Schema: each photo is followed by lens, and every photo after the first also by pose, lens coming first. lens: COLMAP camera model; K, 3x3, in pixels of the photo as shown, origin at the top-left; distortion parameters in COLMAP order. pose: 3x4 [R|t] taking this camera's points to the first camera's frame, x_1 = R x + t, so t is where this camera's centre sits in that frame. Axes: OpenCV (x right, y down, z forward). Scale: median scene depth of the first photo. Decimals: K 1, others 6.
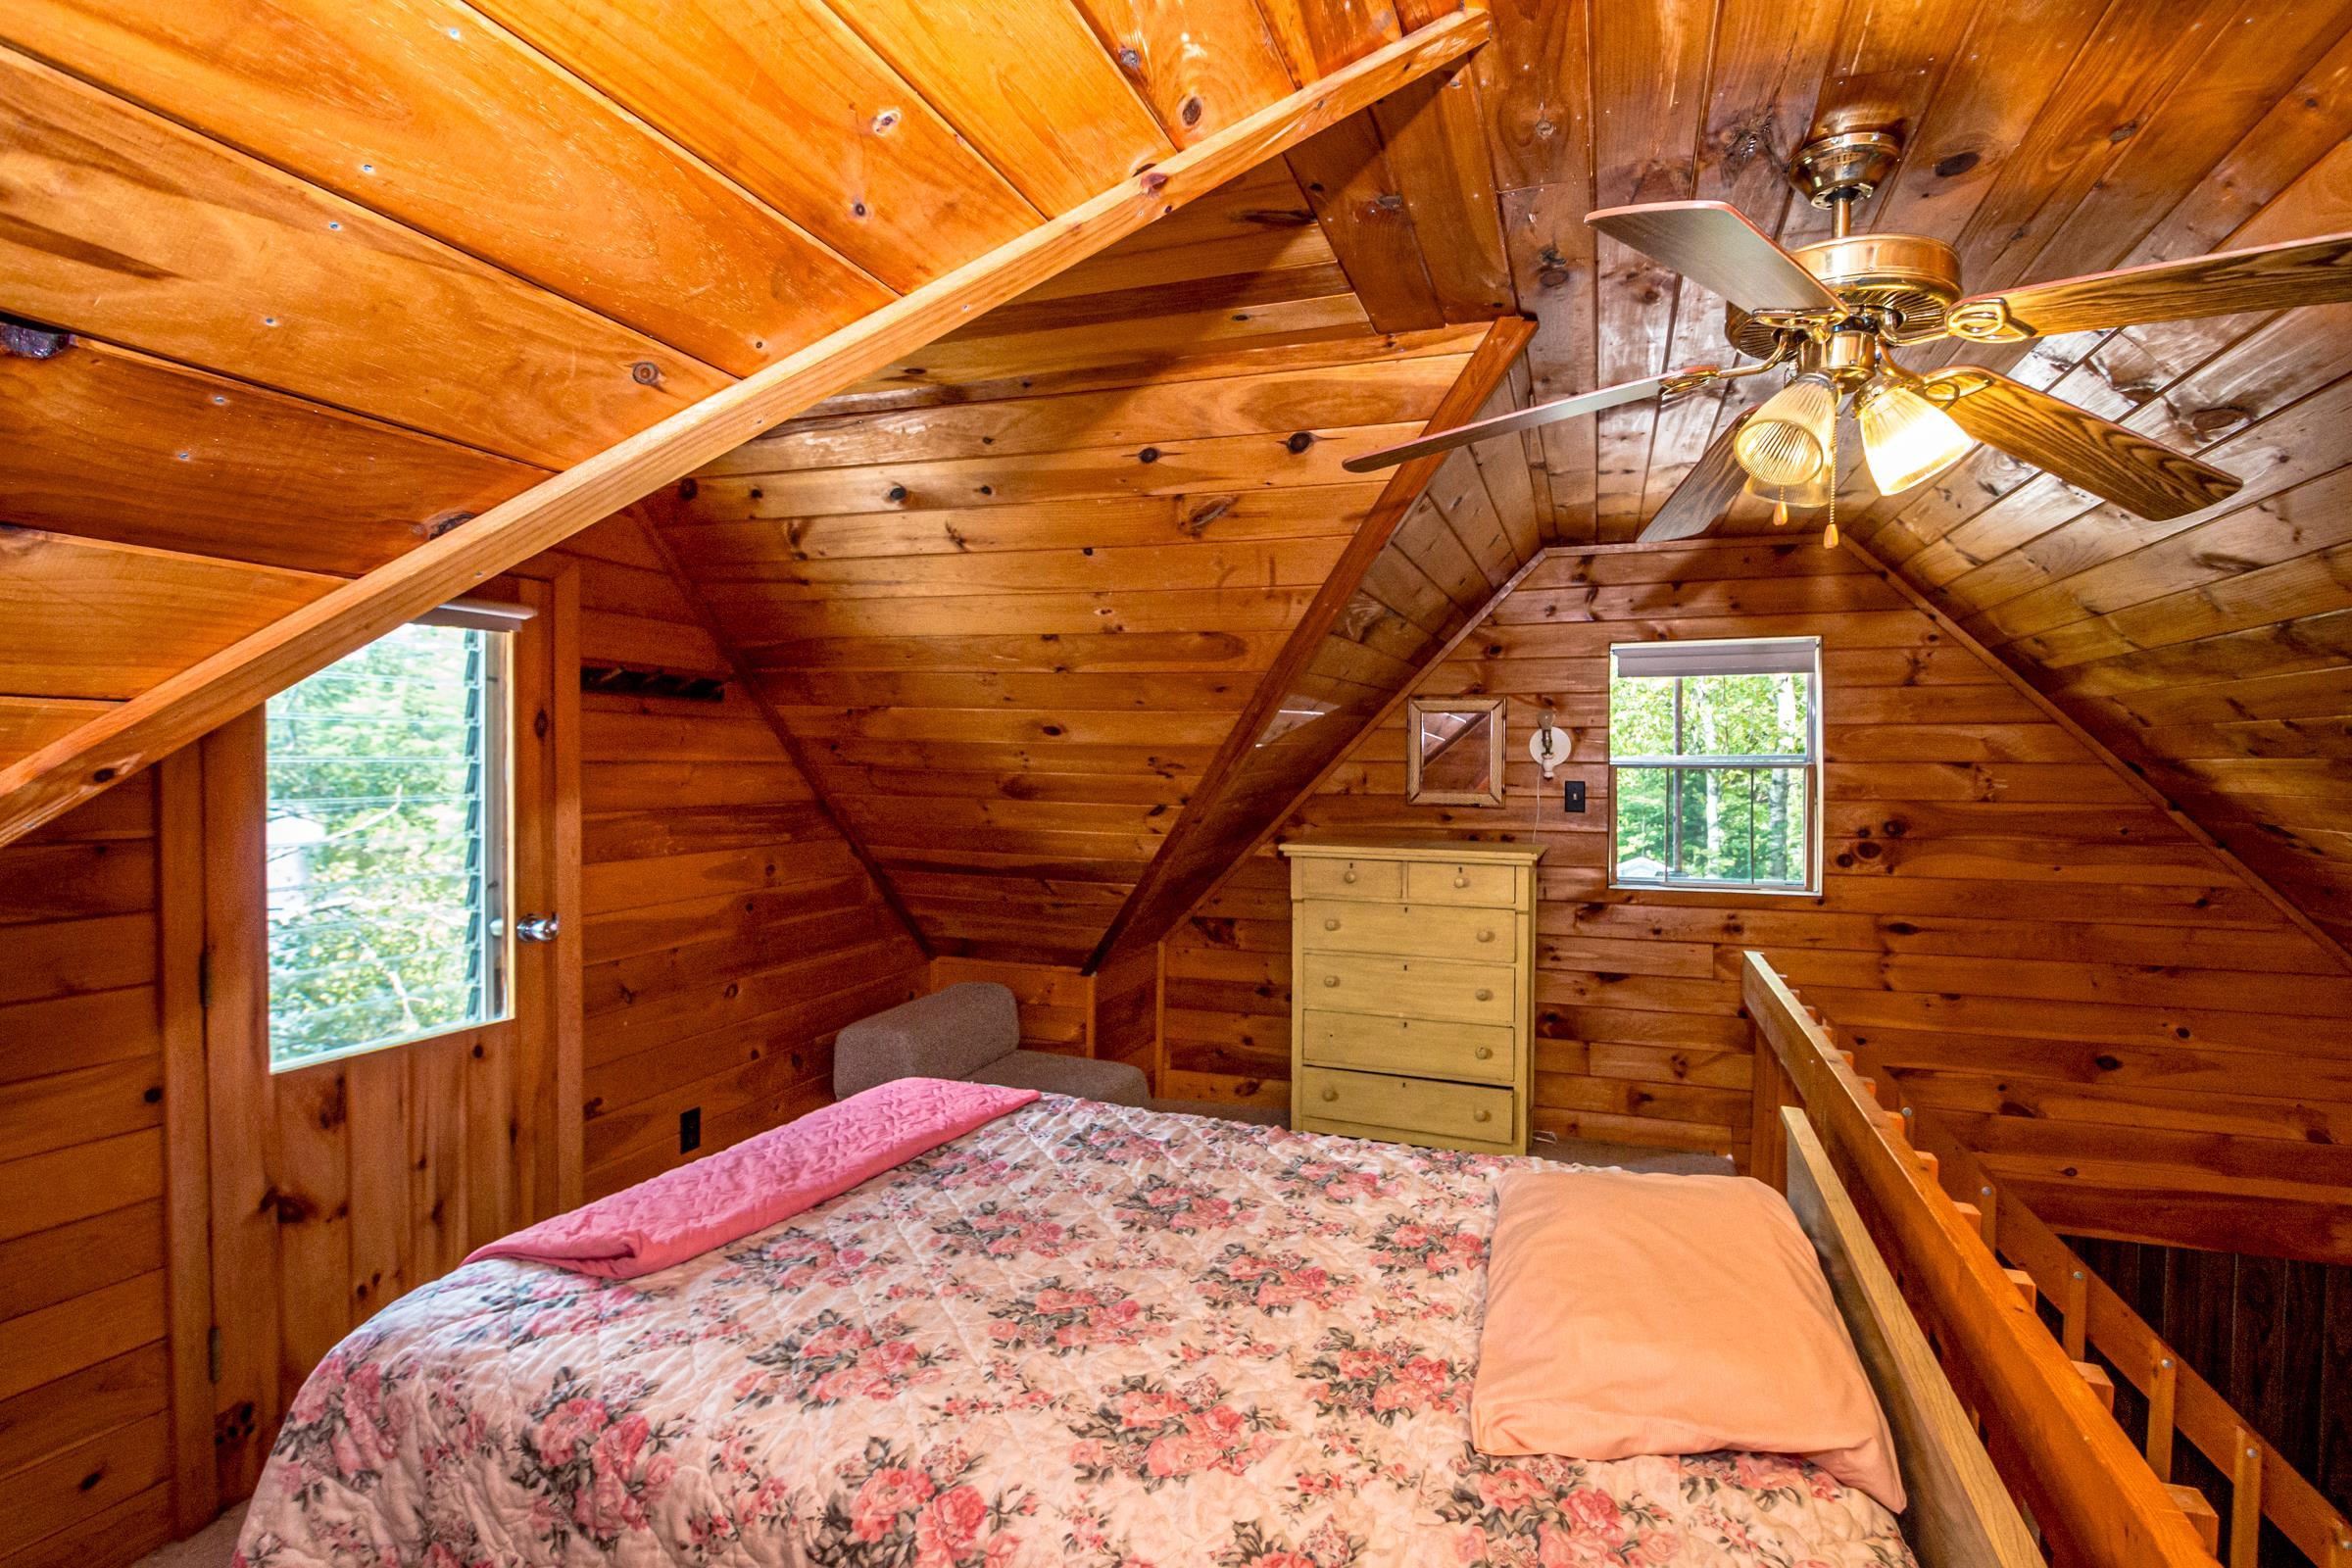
lens RADIAL K [[1155.1, 0, 1174.6], [0, 1155.1, 778.8], [0, 0, 1]] dist [-0.007814, -0.007640]
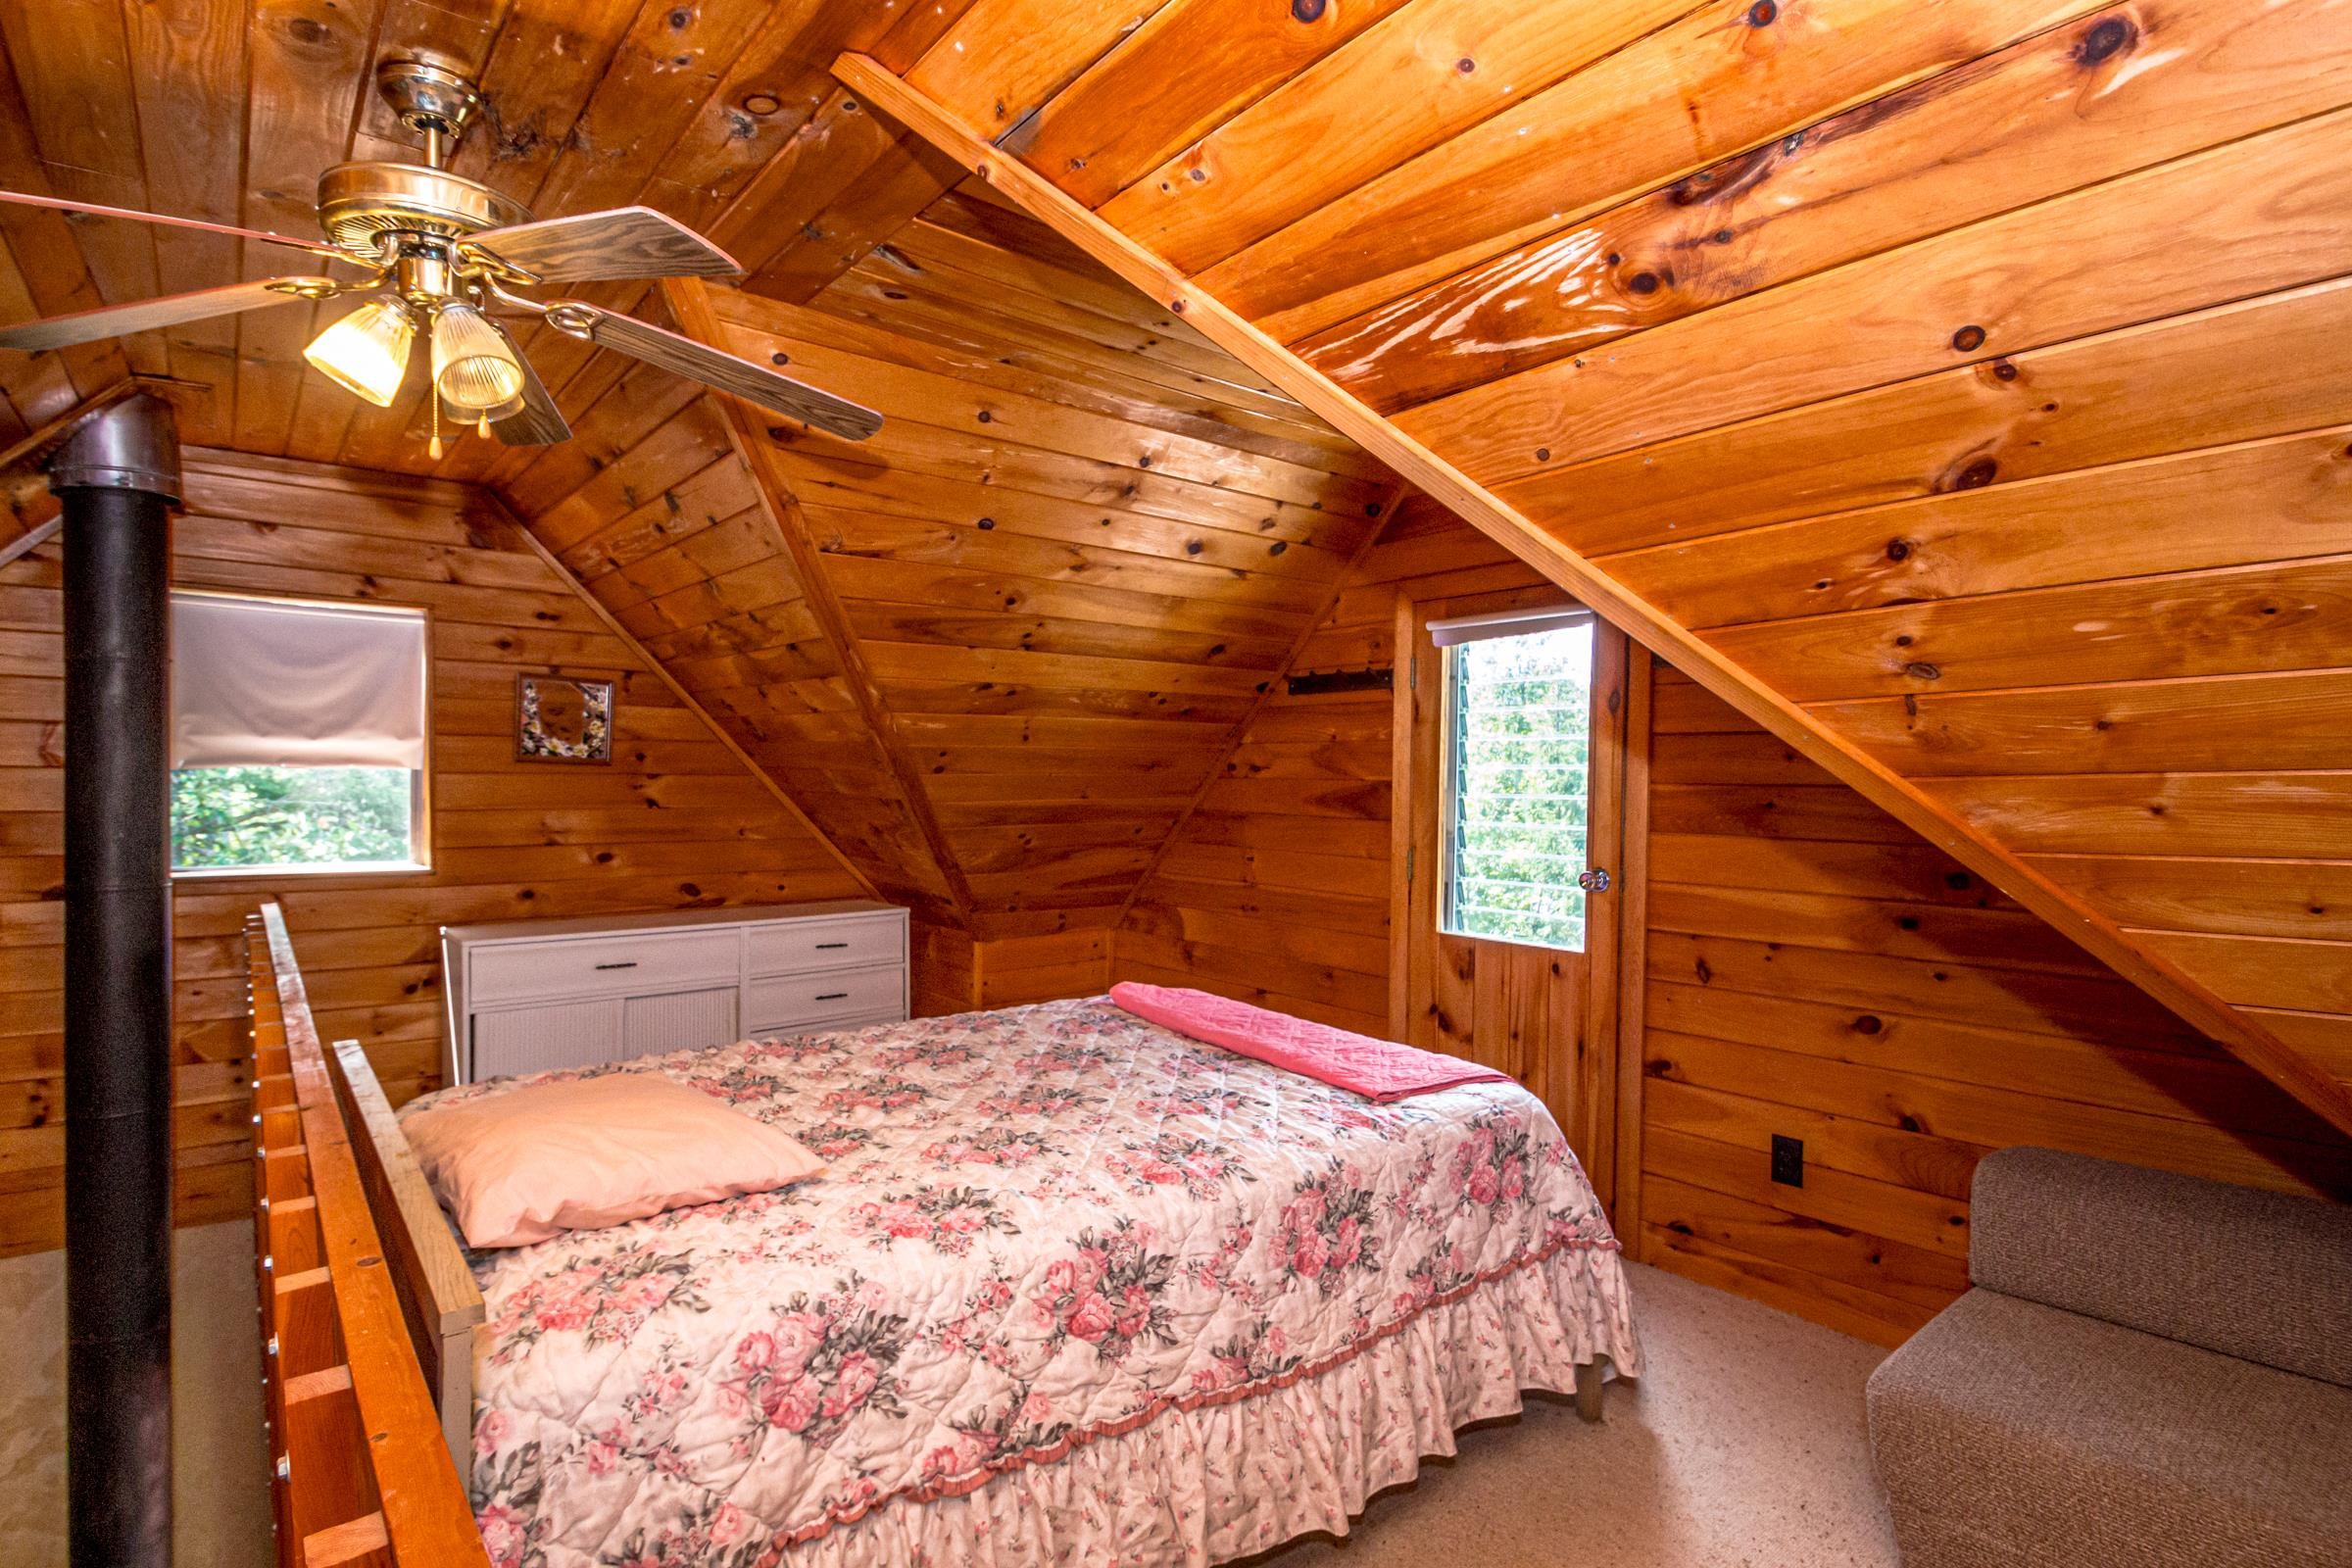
lens RADIAL K [[1155.1, 0, 1171.3], [0, 1155.1, 787.4], [0, 0, 1]] dist [-0.007814, -0.007640]
pose [[-0.498216, -0.004017, -0.867044, 0.751955], [-0.031164, 0.999426, 0.013277, 0.039829], [0.866493, 0.033635, -0.498055, 1.367116]]
